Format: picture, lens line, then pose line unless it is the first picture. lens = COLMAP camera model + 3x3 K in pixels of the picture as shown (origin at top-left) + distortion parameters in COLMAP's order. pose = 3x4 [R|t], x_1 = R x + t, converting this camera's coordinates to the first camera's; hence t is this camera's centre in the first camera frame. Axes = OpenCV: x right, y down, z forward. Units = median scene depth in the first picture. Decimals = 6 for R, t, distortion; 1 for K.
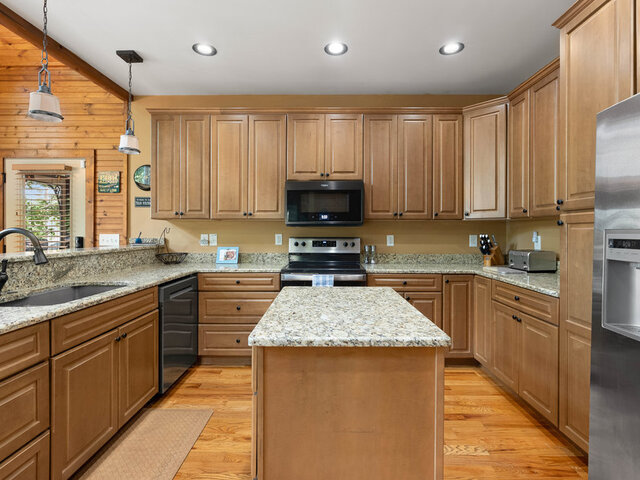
lens RADIAL K [[326.7, 0, 321.4], [0, 326.7, 231.6], [0, 0, 1]] dist [-0.014444, 0.007164]
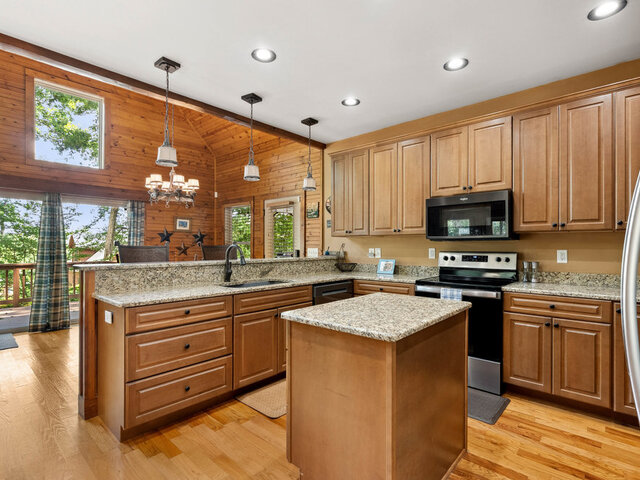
lens RADIAL K [[326.7, 0, 321.2], [0, 326.7, 245.3], [0, 0, 1]] dist [-0.014444, 0.007164]
pose [[0.751439, -0.003722, -0.659792, 0.322560], [0.002447, 0.999993, -0.002853, -0.000106], [0.659798, 0.000529, 0.751443, -0.022909]]
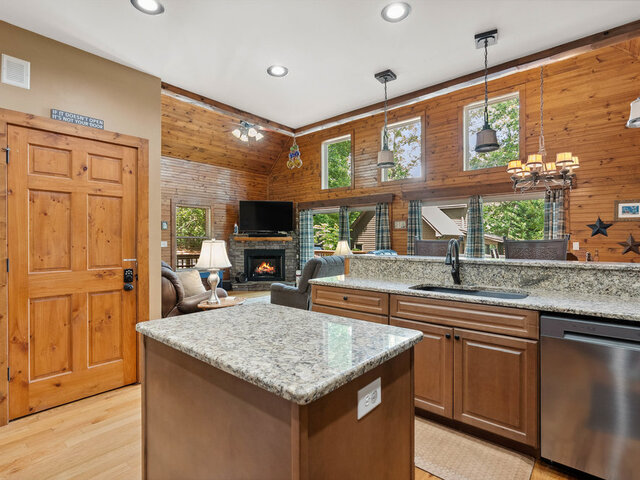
lens RADIAL K [[326.7, 0, 320.6], [0, 326.7, 243.3], [0, 0, 1]] dist [-0.014444, 0.007164]
pose [[-0.644152, 0.003123, -0.764891, 0.295213], [-0.002734, 0.999976, 0.006385, 0.001055], [0.764892, 0.006204, -0.644128, 0.780452]]
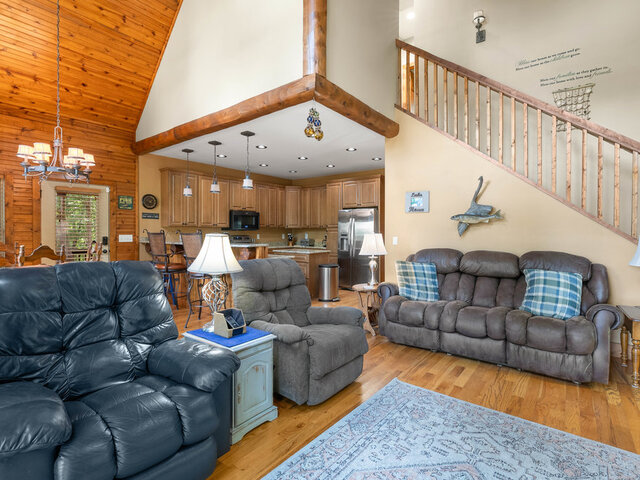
lens RADIAL K [[326.7, 0, 321.4], [0, 326.7, 234.2], [0, 0, 1]] dist [-0.014444, 0.007164]
pose [[0.601094, -0.006211, 0.799154, -1.507590], [0.001157, 0.999976, 0.006902, -0.005918], [-0.799177, -0.003224, 0.601086, -0.829280]]
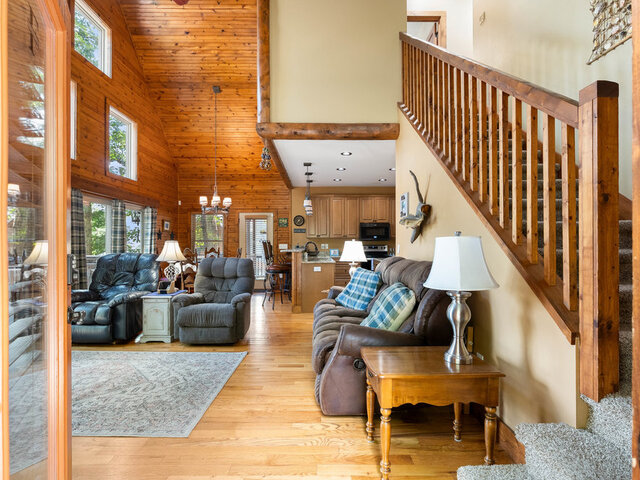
lens RADIAL K [[326.7, 0, 318.5], [0, 326.7, 244.4], [0, 0, 1]] dist [-0.014444, 0.007164]
pose [[0.999818, -0.004048, 0.018663, -0.484446], [0.004062, 0.999991, -0.000750, 0.014288], [-0.018660, 0.000826, 0.999826, -1.585957]]
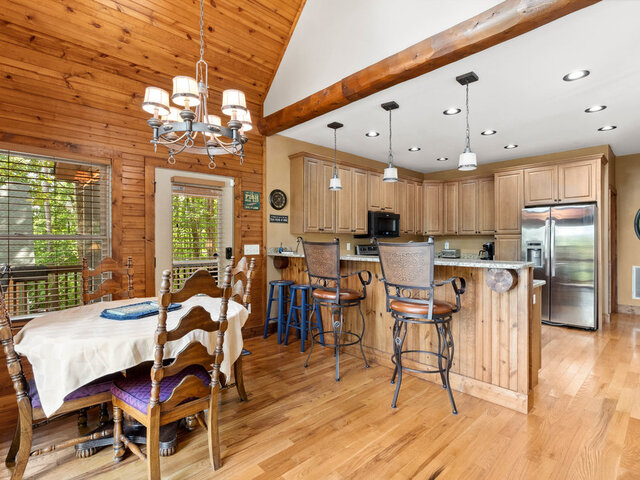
lens RADIAL K [[326.7, 0, 319.1], [0, 326.7, 240.9], [0, 0, 1]] dist [-0.014444, 0.007164]
pose [[0.722056, -0.004787, 0.691818, -1.435305], [0.004836, 0.999987, 0.001873, -0.008220], [-0.691818, 0.001993, 0.722070, -0.024062]]
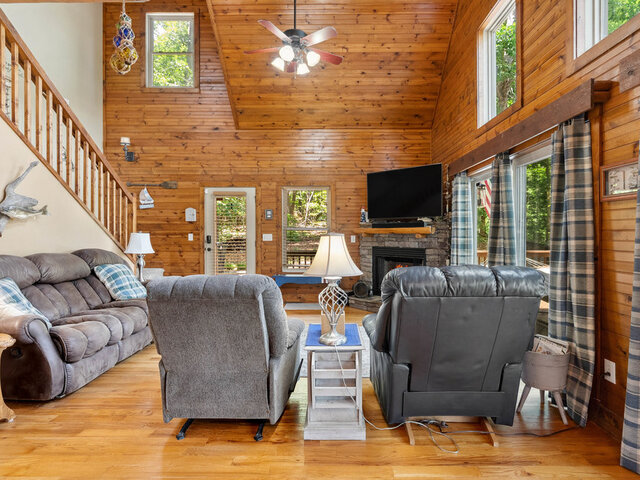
lens RADIAL K [[347.3, 0, 335.7], [0, 347.3, 234.8], [0, 0, 1]] dist [-0.004158, 0.002812]
pose [[-0.999852, -0.003900, -0.016738, -1.048880], [-0.003991, 0.999977, 0.005418, -0.003629], [0.016716, 0.005484, -0.999845, 0.470950]]
